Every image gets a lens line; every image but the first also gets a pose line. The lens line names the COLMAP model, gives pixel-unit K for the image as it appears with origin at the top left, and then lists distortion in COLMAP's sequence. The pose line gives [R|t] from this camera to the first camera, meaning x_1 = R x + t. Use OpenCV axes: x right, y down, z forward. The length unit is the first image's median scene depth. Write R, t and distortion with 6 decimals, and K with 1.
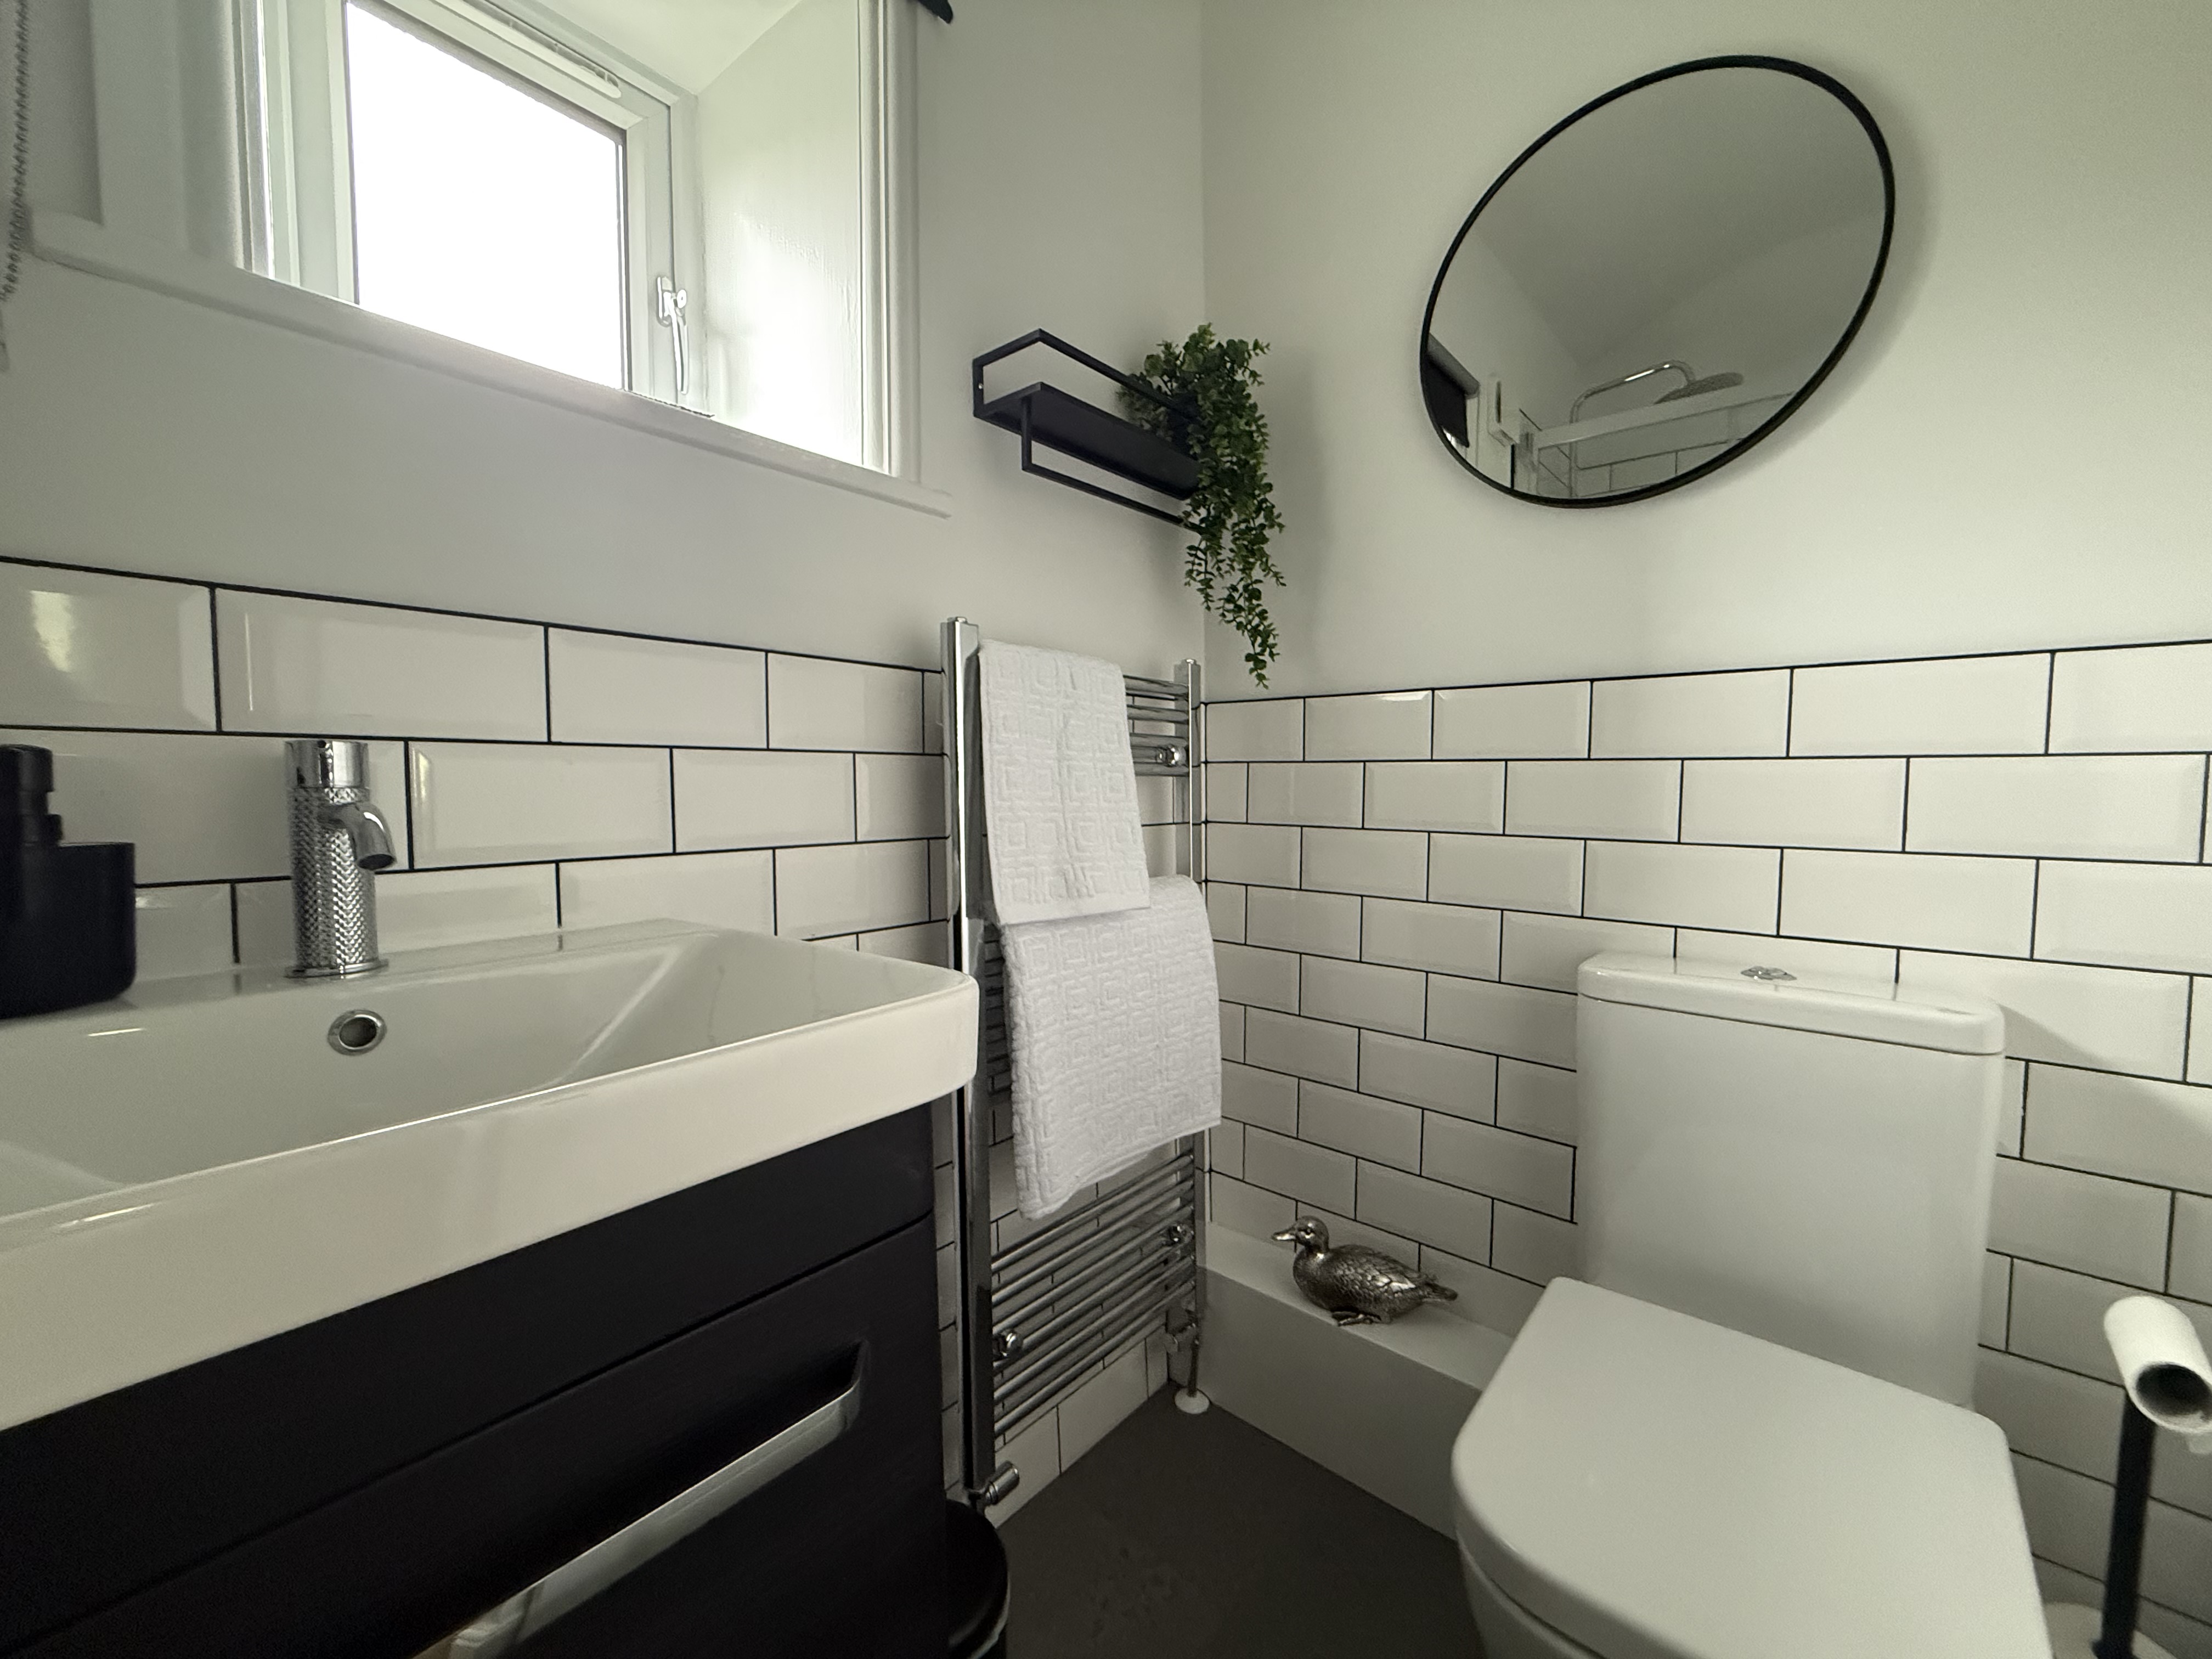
lens RADIAL K [[880.4, 0, 1101.8], [0, 880.4, 827.8], [0, 0, 1]] dist [-0.001618, 0.000097]
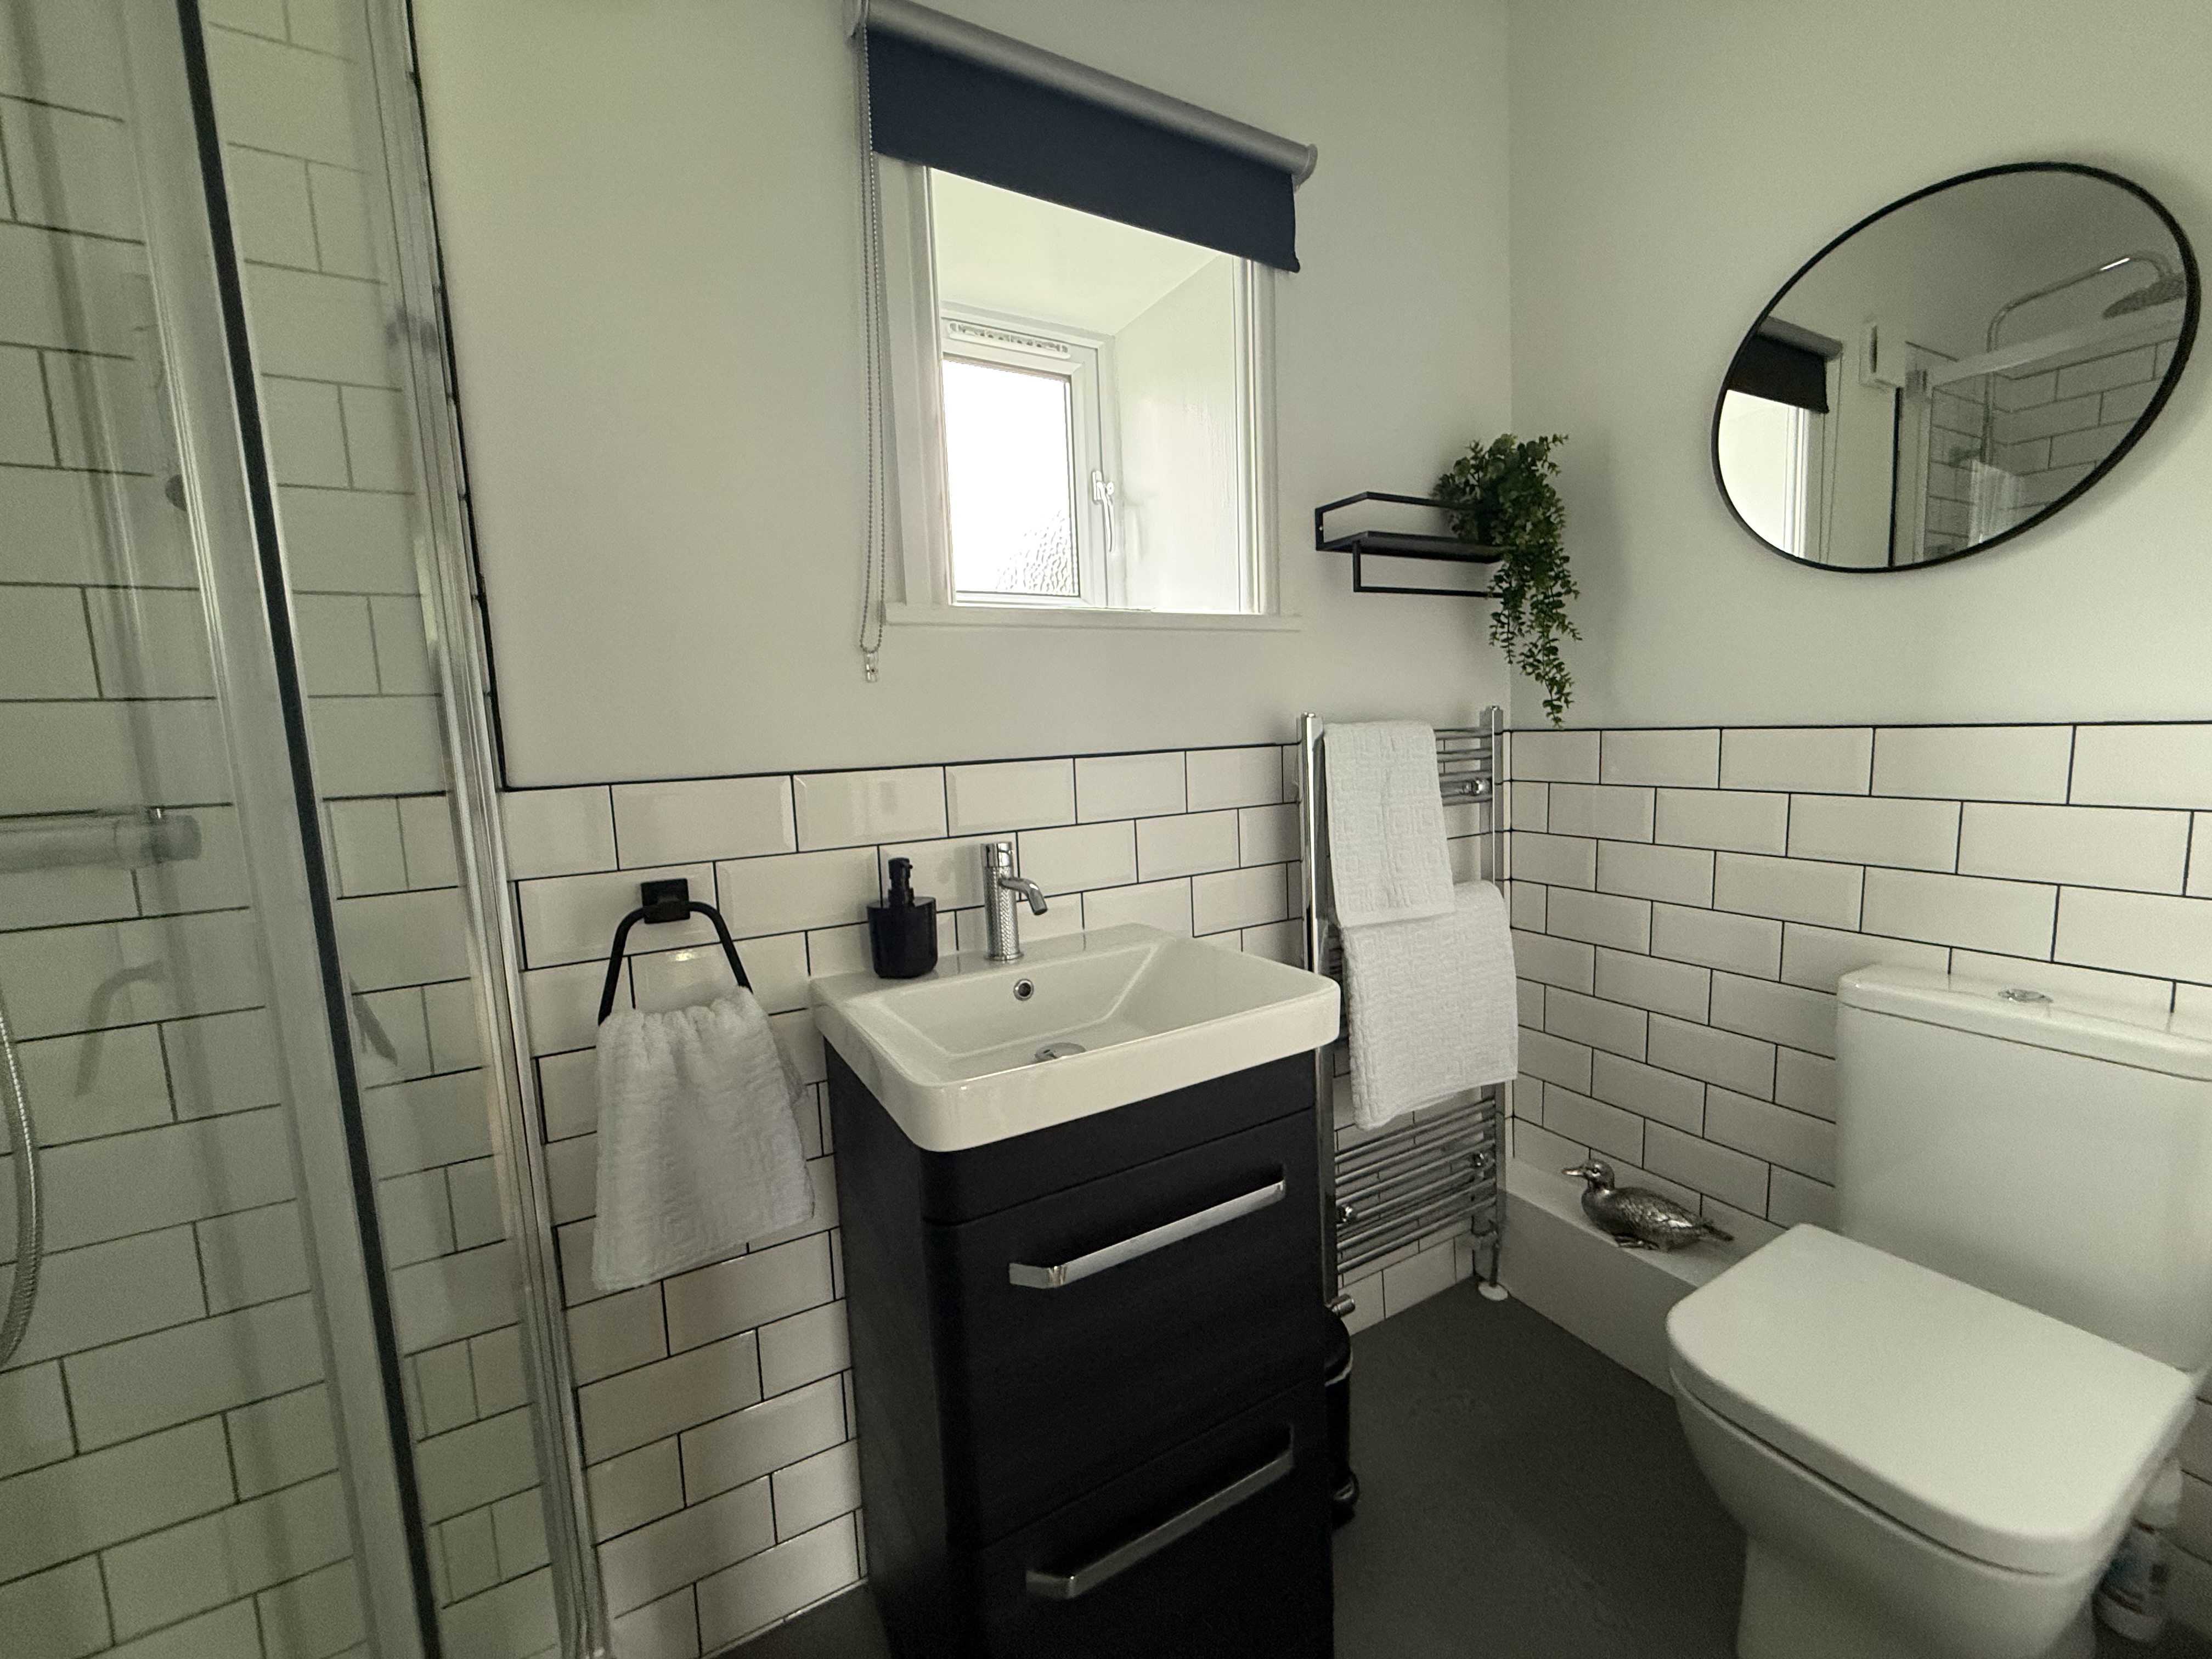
lens RADIAL K [[880.4, 0, 1103.6], [0, 880.4, 829.0], [0, 0, 1]] dist [-0.001618, 0.000097]
pose [[0.939273, 0.000117, -0.343170, 0.012639], [0.024044, 0.997520, 0.066150, -0.136819], [0.342327, -0.070384, 0.936941, -0.415977]]
